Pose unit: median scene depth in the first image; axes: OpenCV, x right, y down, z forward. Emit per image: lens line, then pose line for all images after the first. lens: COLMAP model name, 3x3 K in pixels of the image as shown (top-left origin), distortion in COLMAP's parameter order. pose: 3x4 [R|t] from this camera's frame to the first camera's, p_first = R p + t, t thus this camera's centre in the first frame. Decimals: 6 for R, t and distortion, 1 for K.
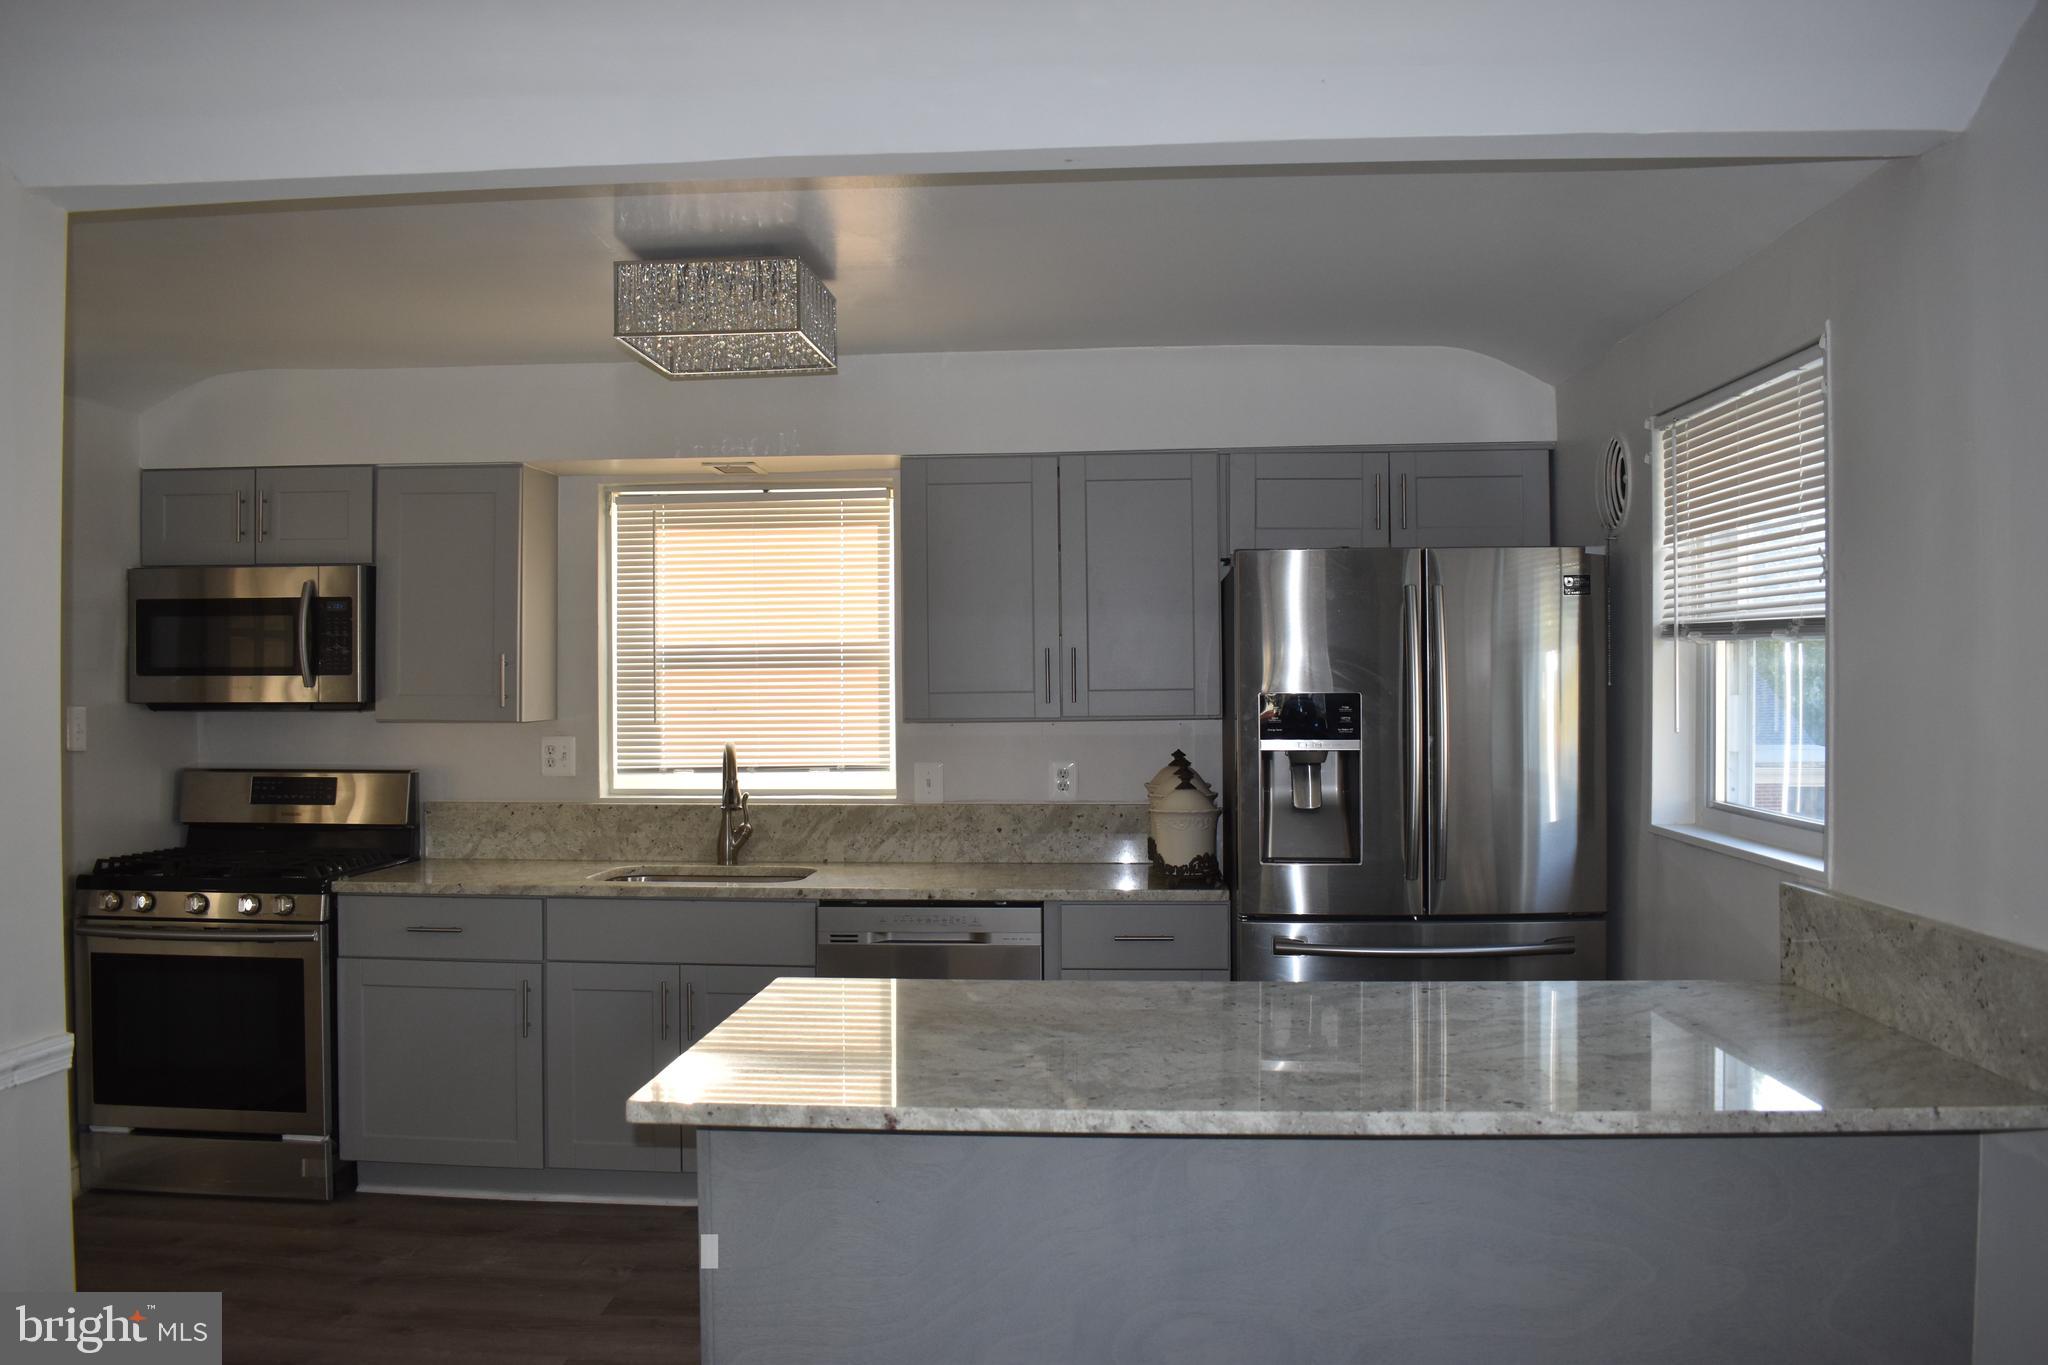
lens RADIAL K [[1590.6, 0, 1024.0], [0, 1590.6, 682.5], [0, 0, 1]] dist [-0.094517, 0.005593]
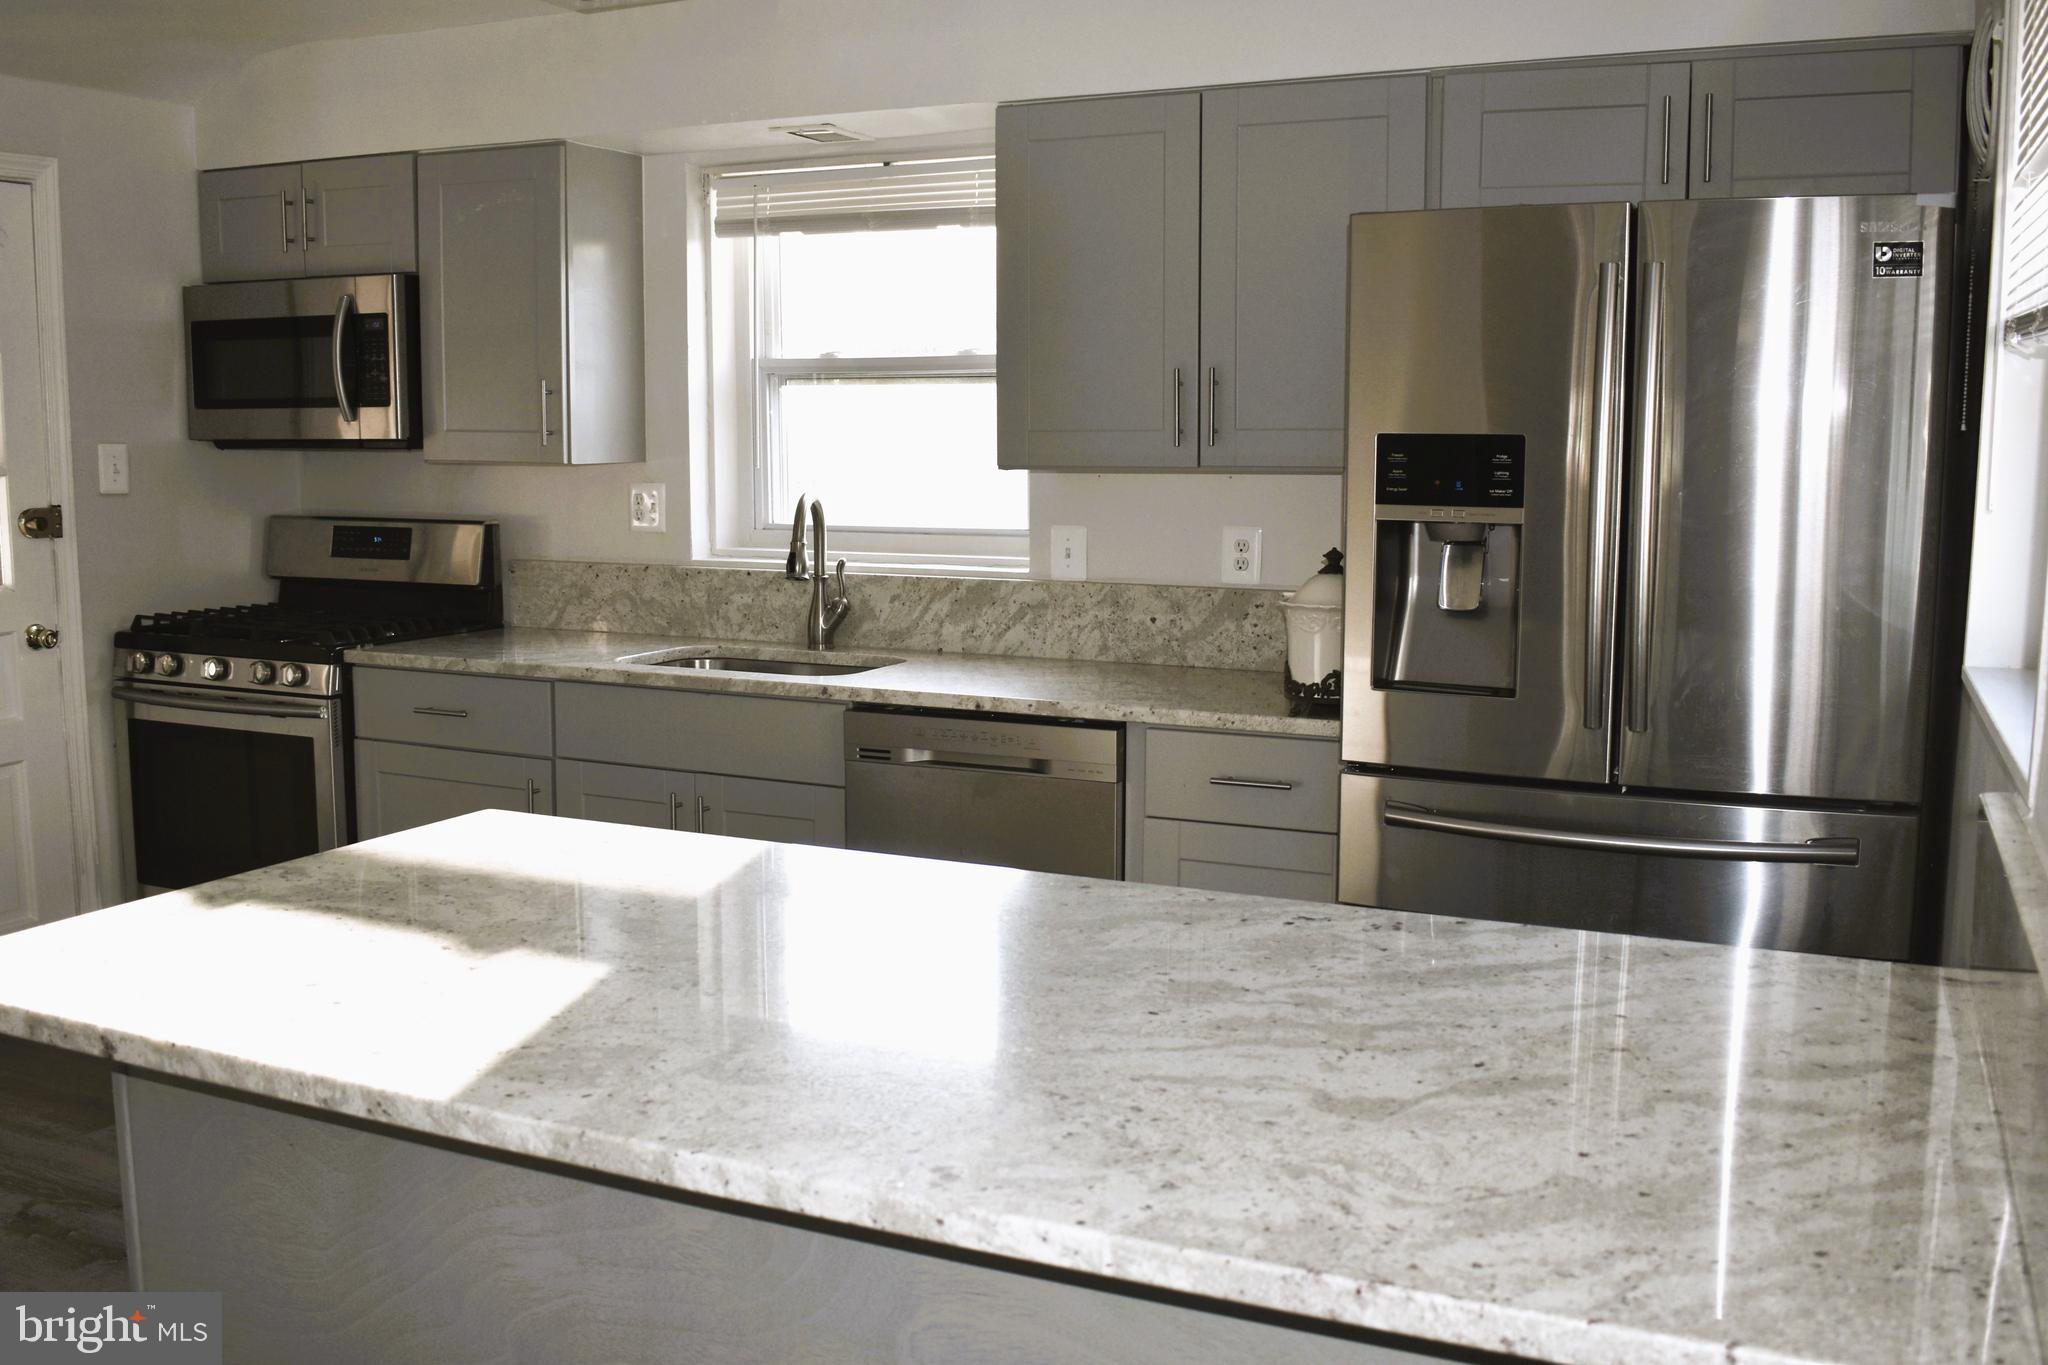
lens RADIAL K [[1848.0, 0, 1024.0], [0, 1848.0, 682.5], [0, 0, 1]] dist [-0.087110, 0.003339]
pose [[0.935104, 0.055919, -0.349934, 0.241569], [-0.007843, 0.990495, 0.137322, 0.004676], [0.354287, -0.125665, 0.926655, 0.190786]]
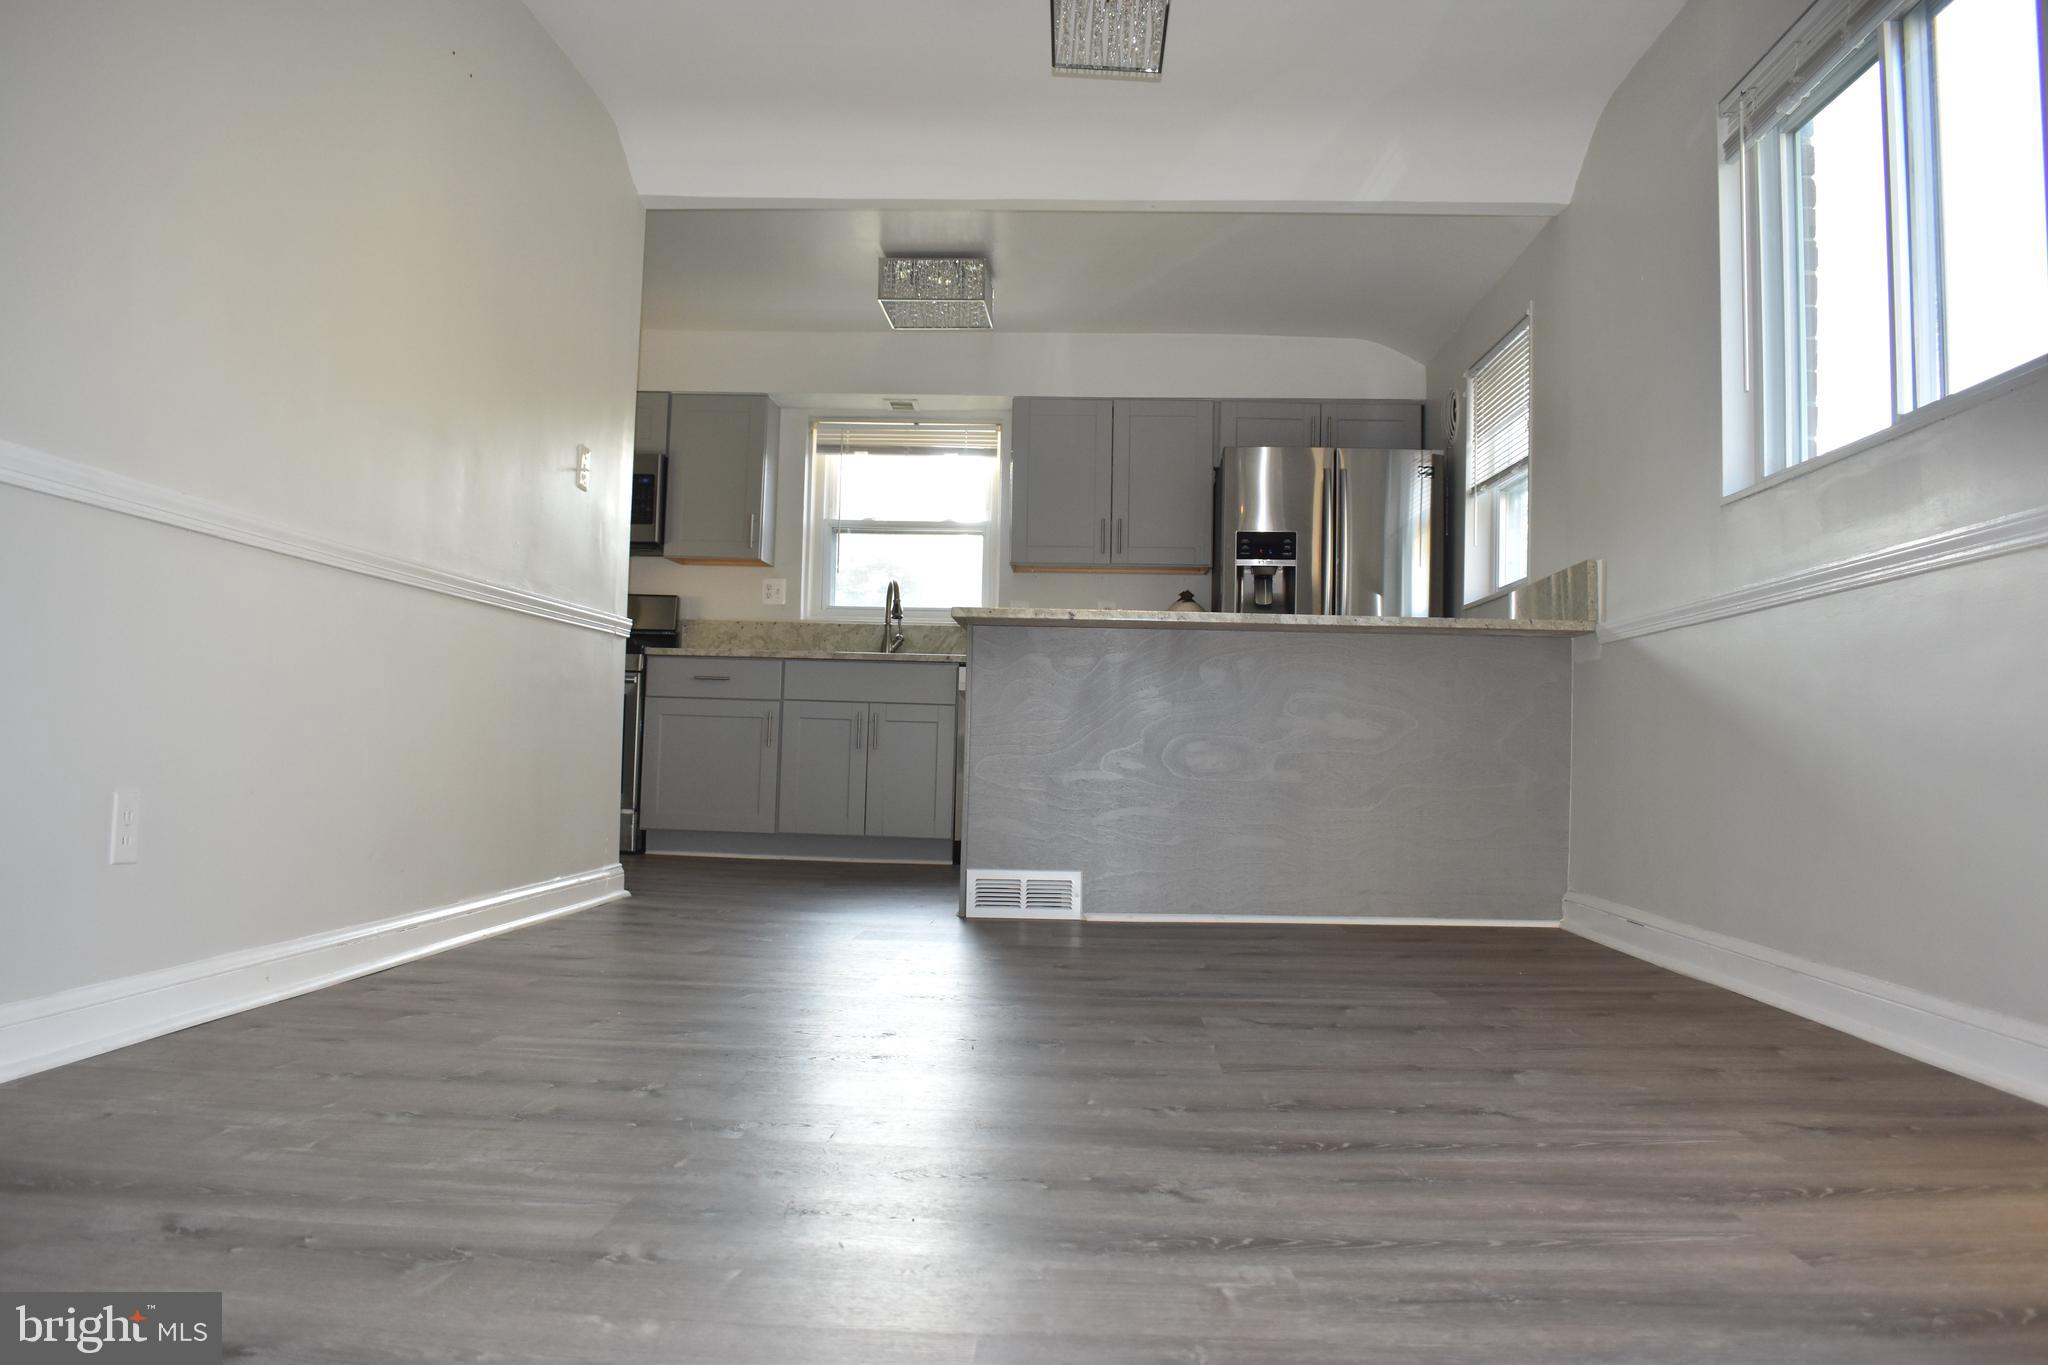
lens RADIAL K [[1590.6, 0, 1024.0], [0, 1590.6, 682.5], [0, 0, 1]] dist [-0.094517, 0.005593]
pose [[0.999386, 0.031964, 0.014339, -0.080094], [-0.031257, 0.998402, -0.047087, 0.213427], [-0.015821, 0.046610, 0.998788, -0.559901]]
